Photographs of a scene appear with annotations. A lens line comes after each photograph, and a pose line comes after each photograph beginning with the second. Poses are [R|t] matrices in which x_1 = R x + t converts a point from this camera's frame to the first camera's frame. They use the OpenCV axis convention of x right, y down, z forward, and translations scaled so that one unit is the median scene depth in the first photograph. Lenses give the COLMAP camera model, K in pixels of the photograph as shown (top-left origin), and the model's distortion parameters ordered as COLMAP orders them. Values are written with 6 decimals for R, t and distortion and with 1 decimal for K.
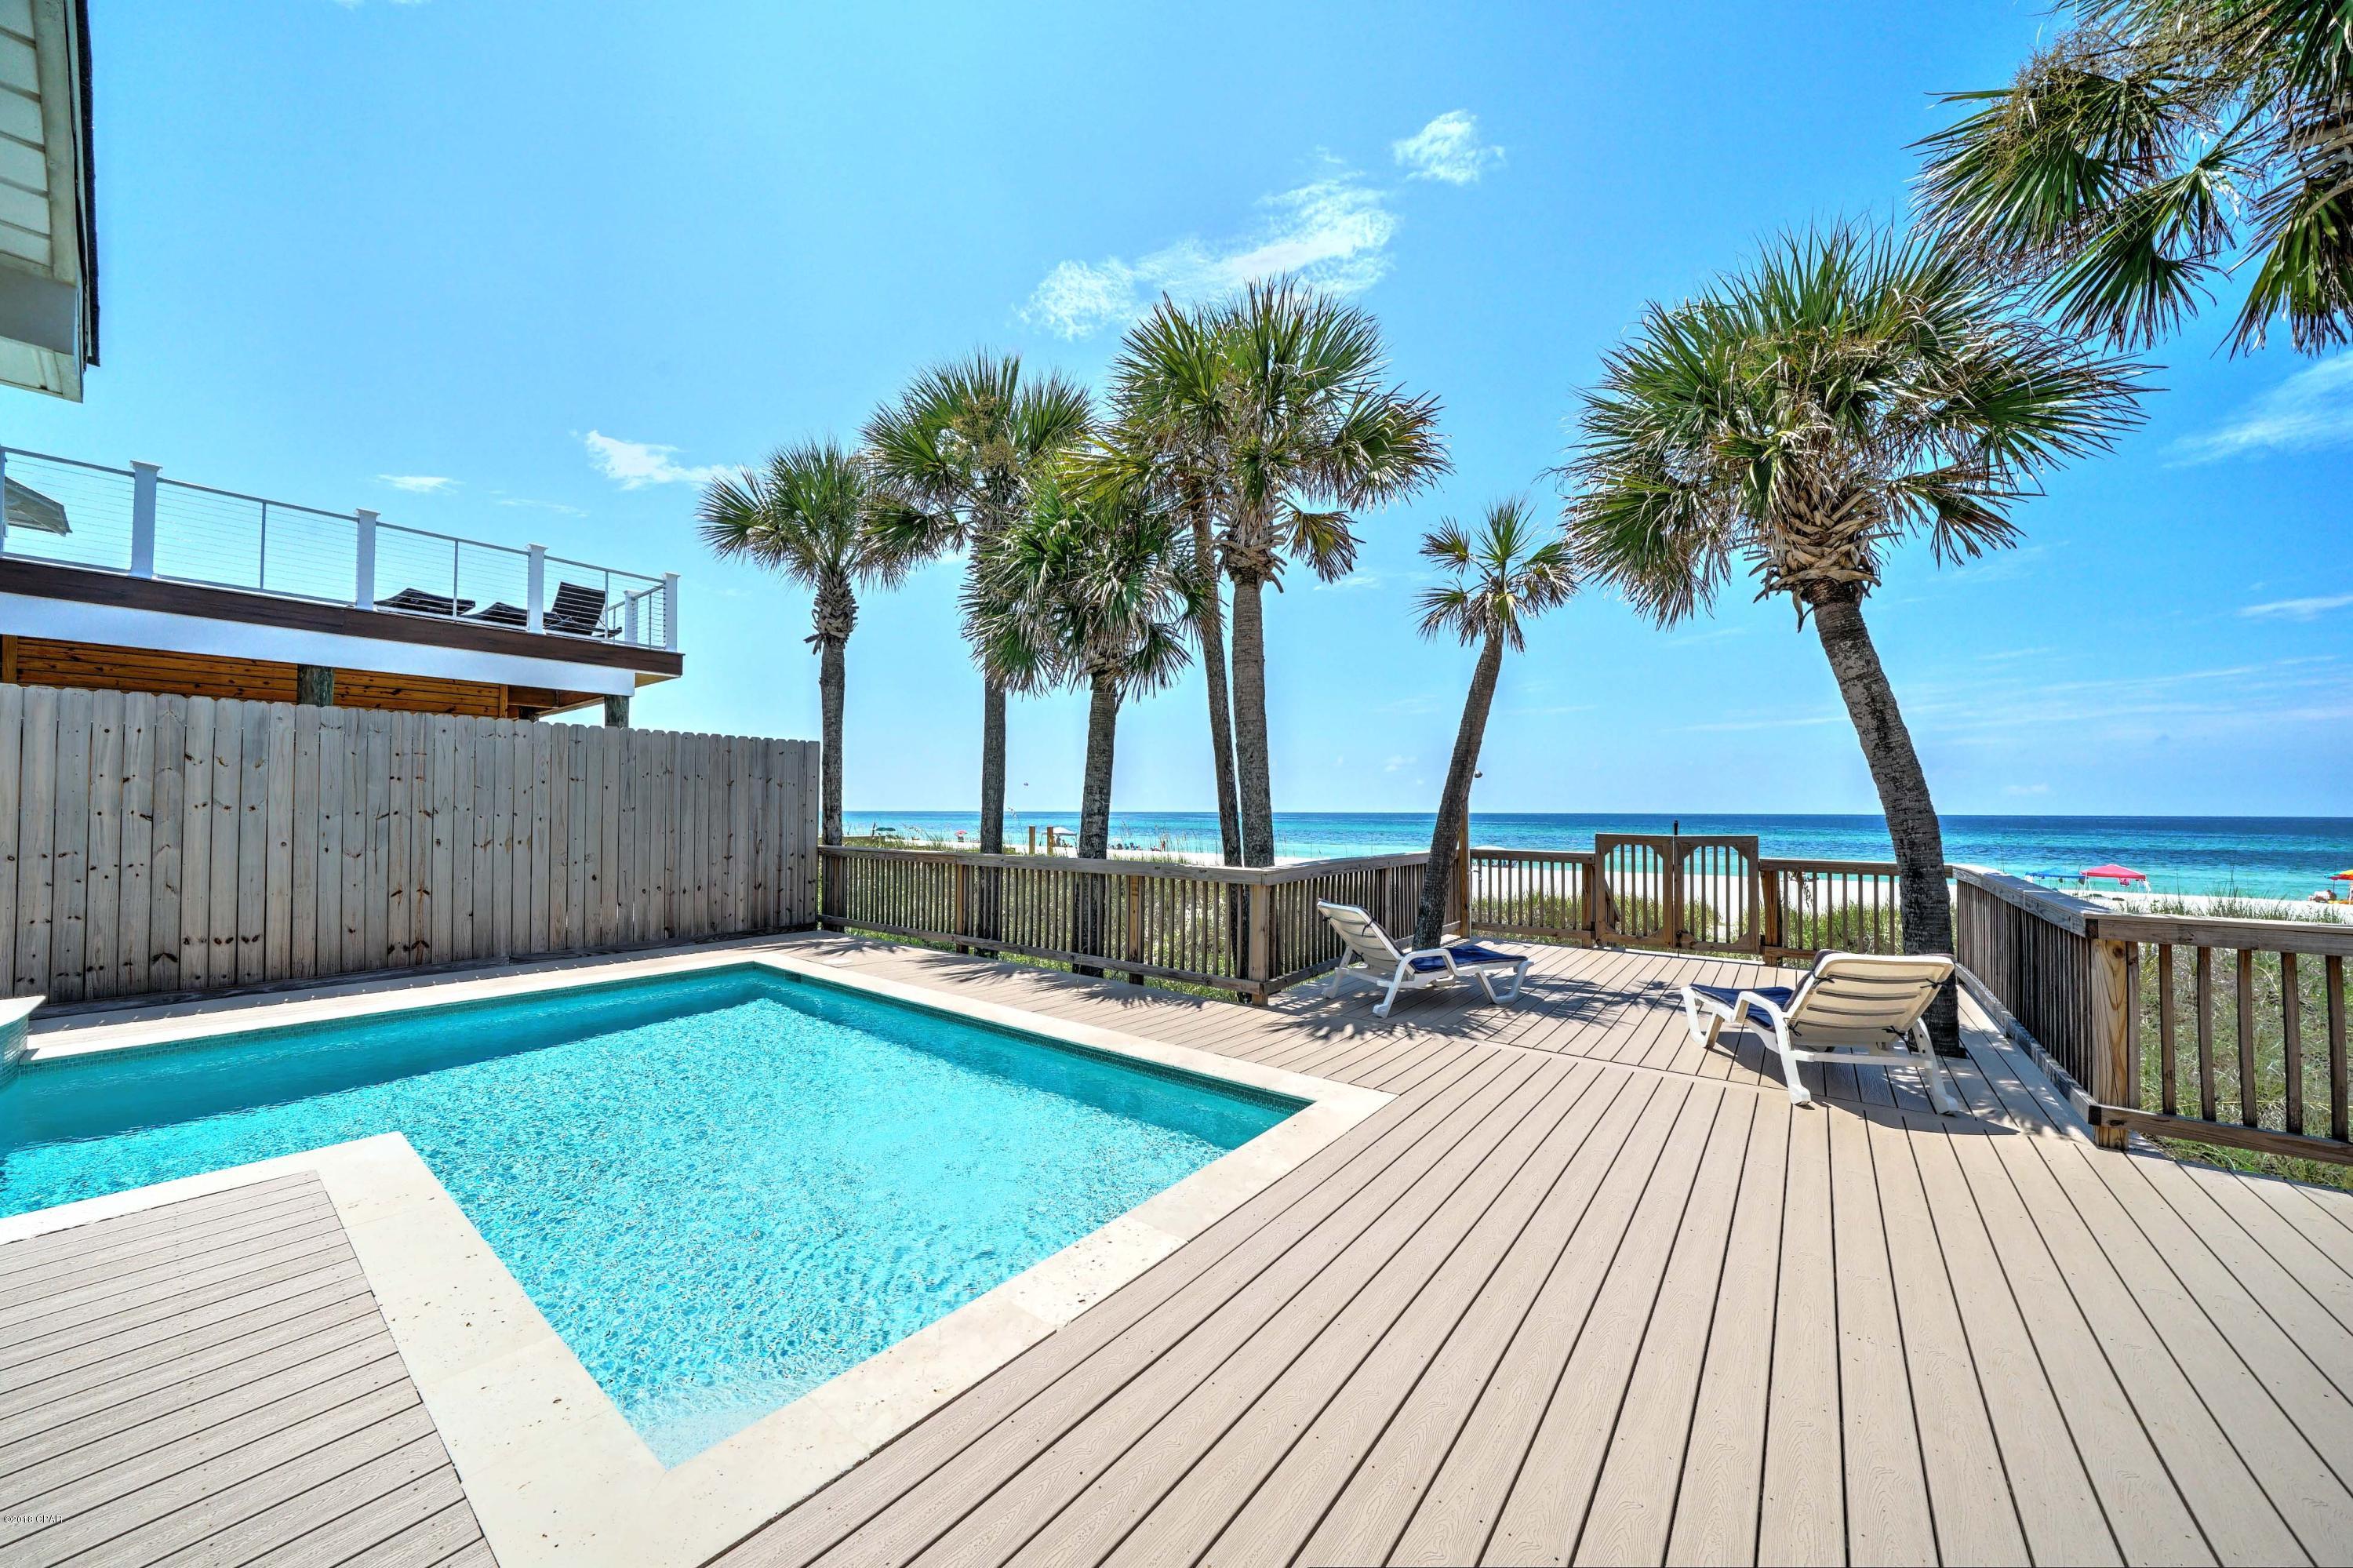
lens RADIAL K [[821.5, 0, 1168.5], [0, 821.5, 792.8], [0, 0, 1]] dist [-0.017790, 0.000474]
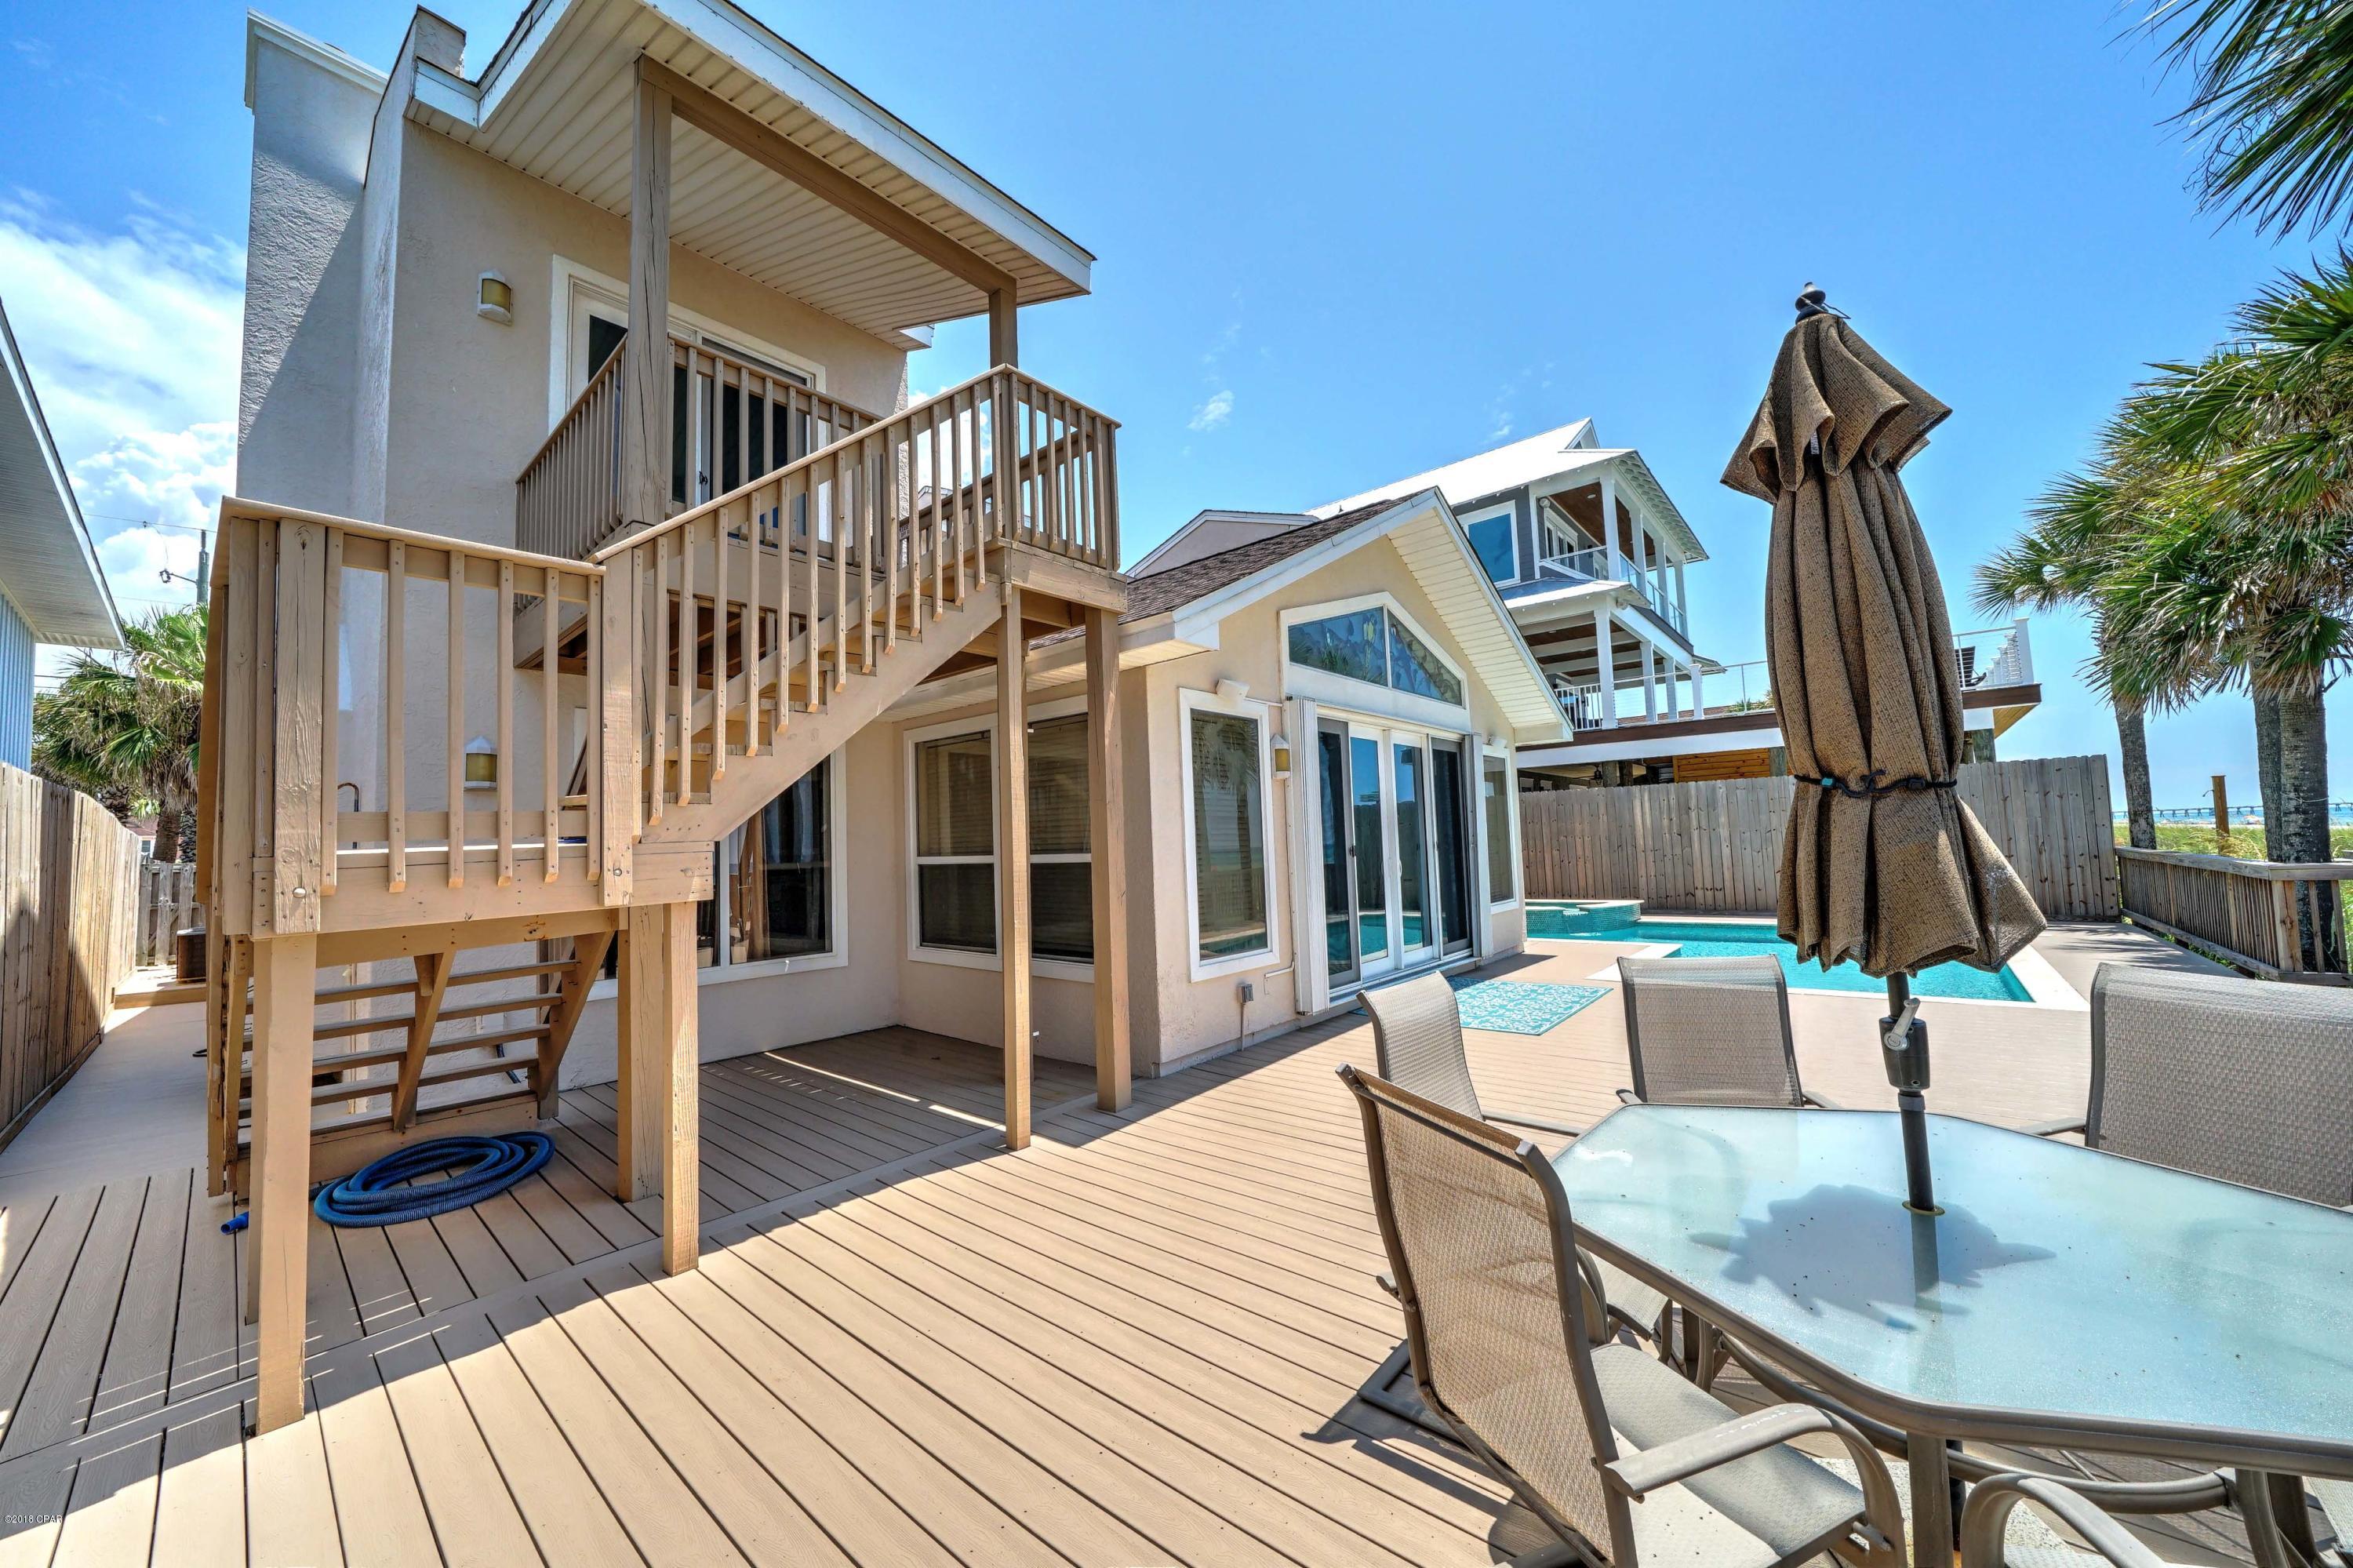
lens RADIAL K [[841.7, 0, 1160.0], [0, 841.7, 789.6], [0, 0, 1]] dist [-0.020782, 0.000027]
pose [[-0.049968, -0.069504, -0.996329, 0.968208], [0.055381, 0.995848, -0.072248, -0.006952], [0.997214, -0.058788, -0.045912, -0.317261]]
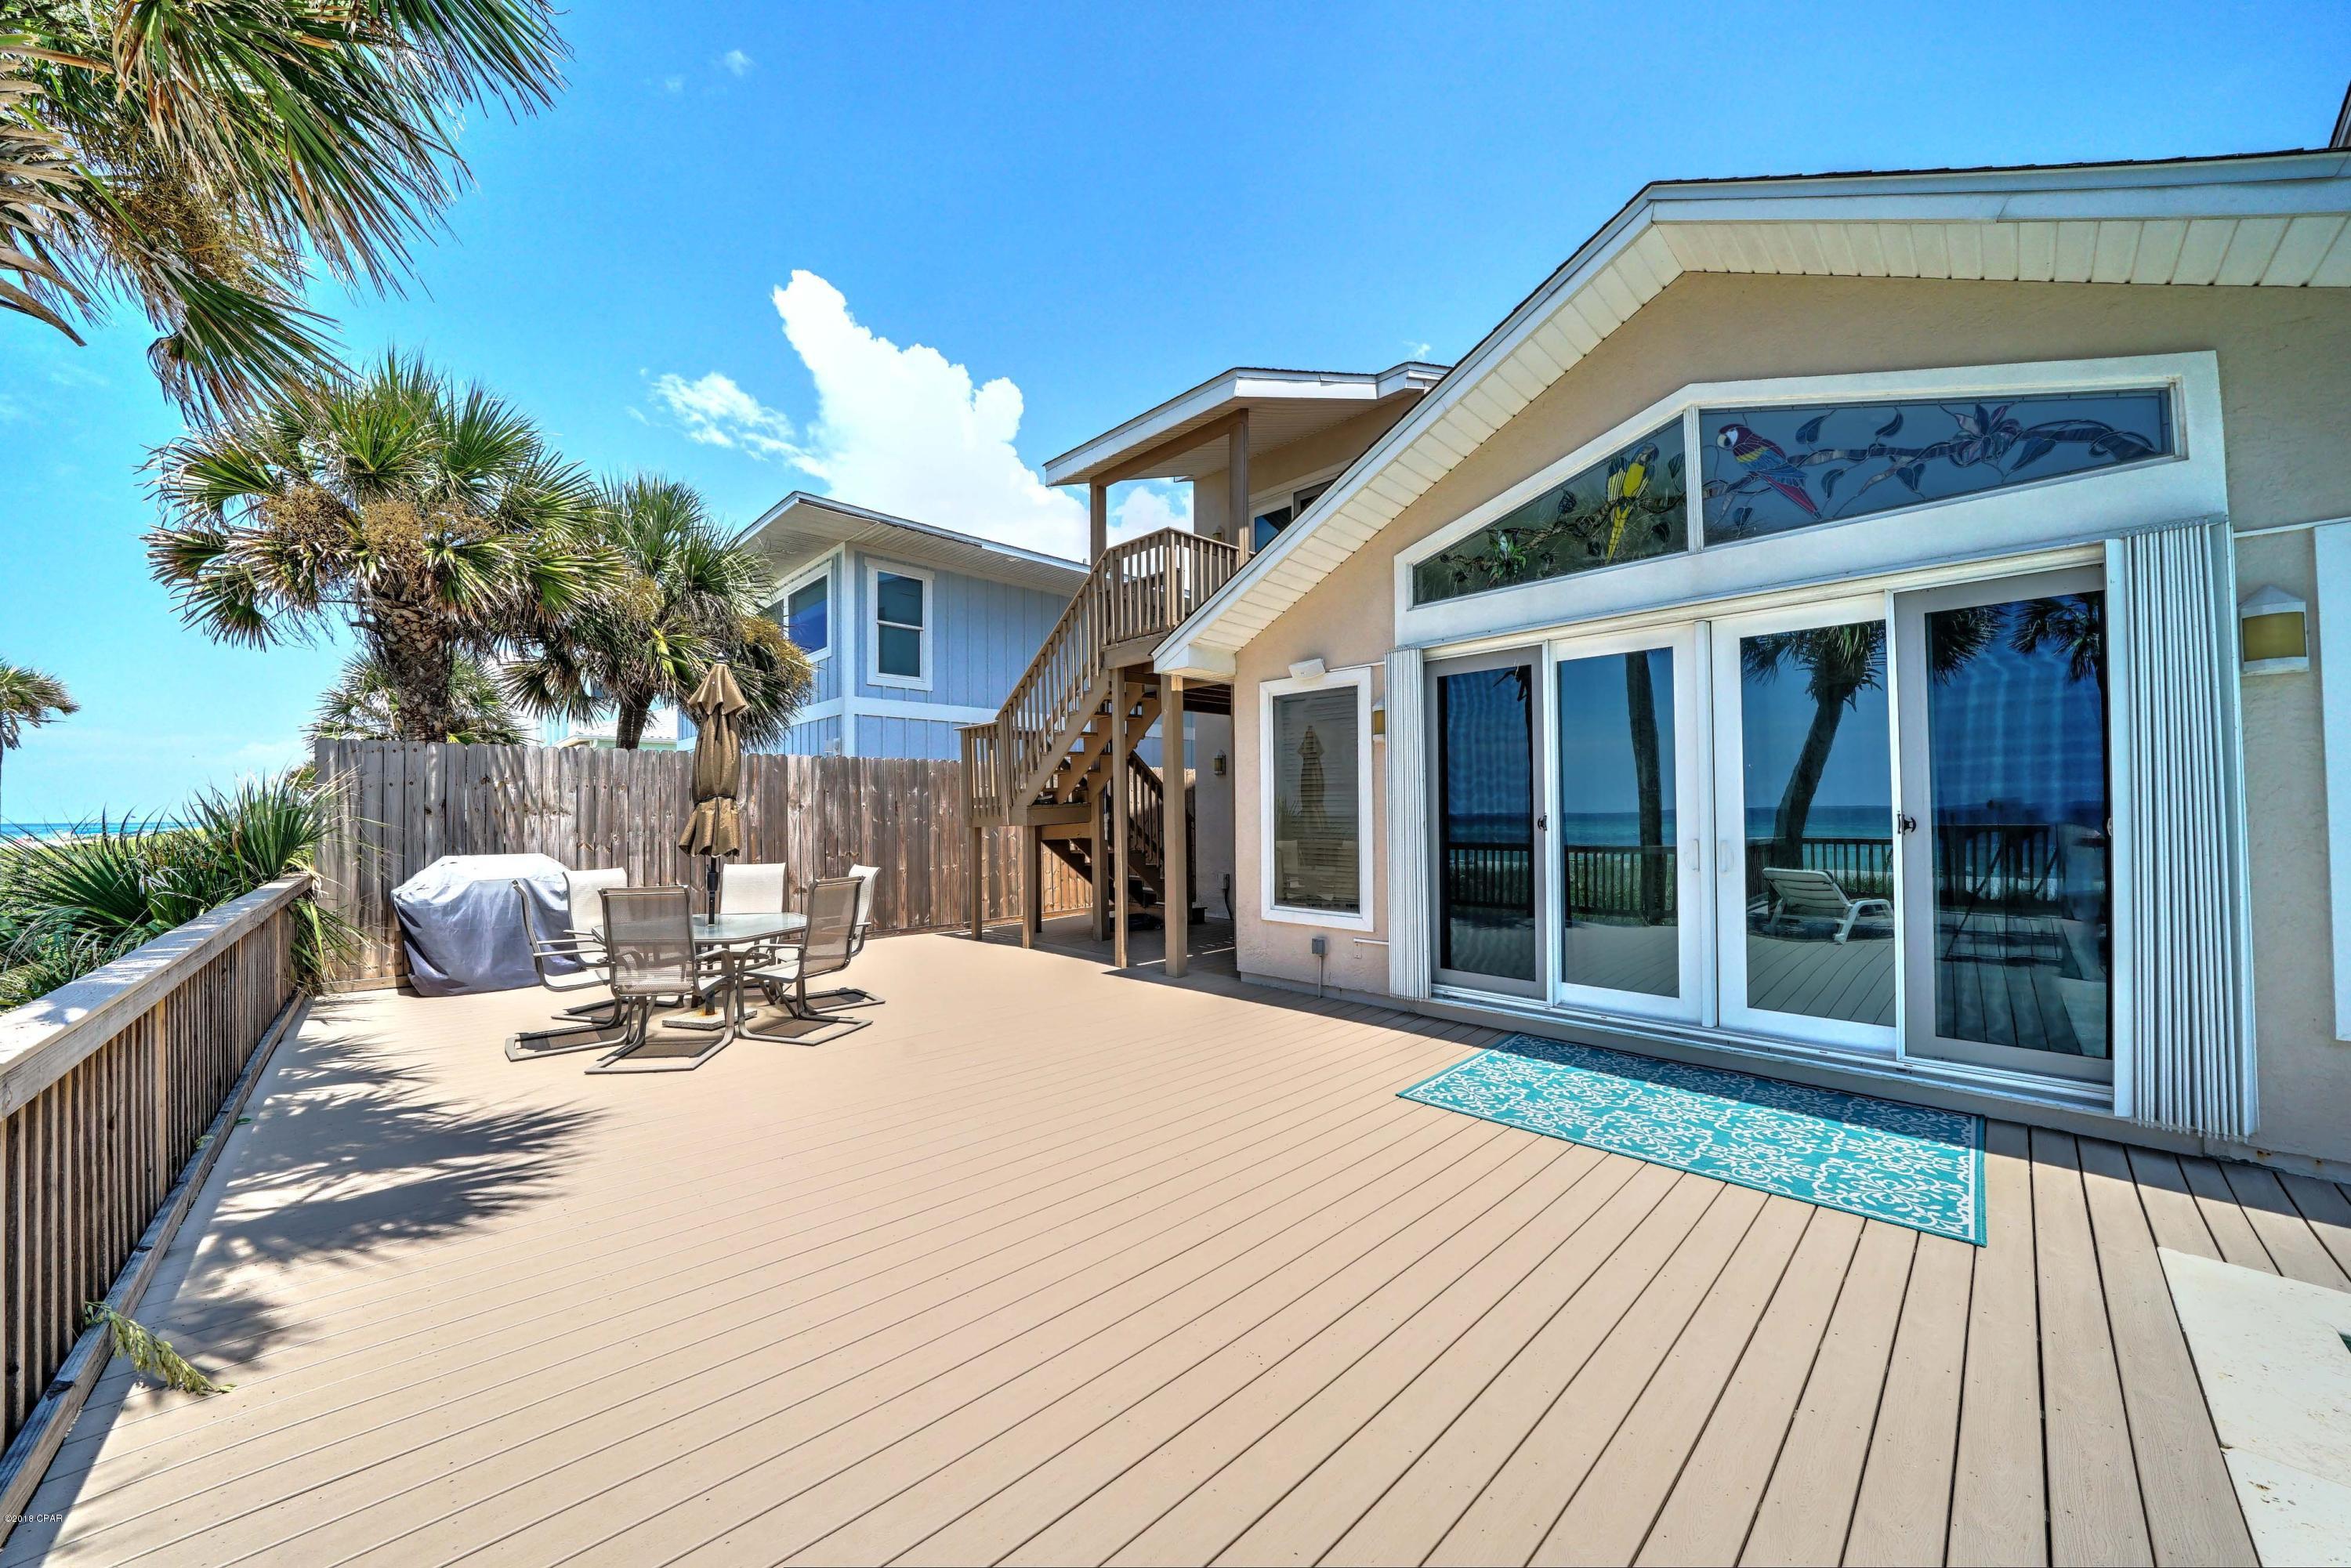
lens RADIAL K [[822.9, 0, 1161.8], [0, 822.9, 795.1], [0, 0, 1]] dist [-0.028446, 0.003267]
pose [[-0.990645, 0.006272, 0.136322, 0.229146], [0.000934, 0.999232, -0.039185, 0.008830], [-0.136463, -0.038691, -0.989889, 0.561603]]
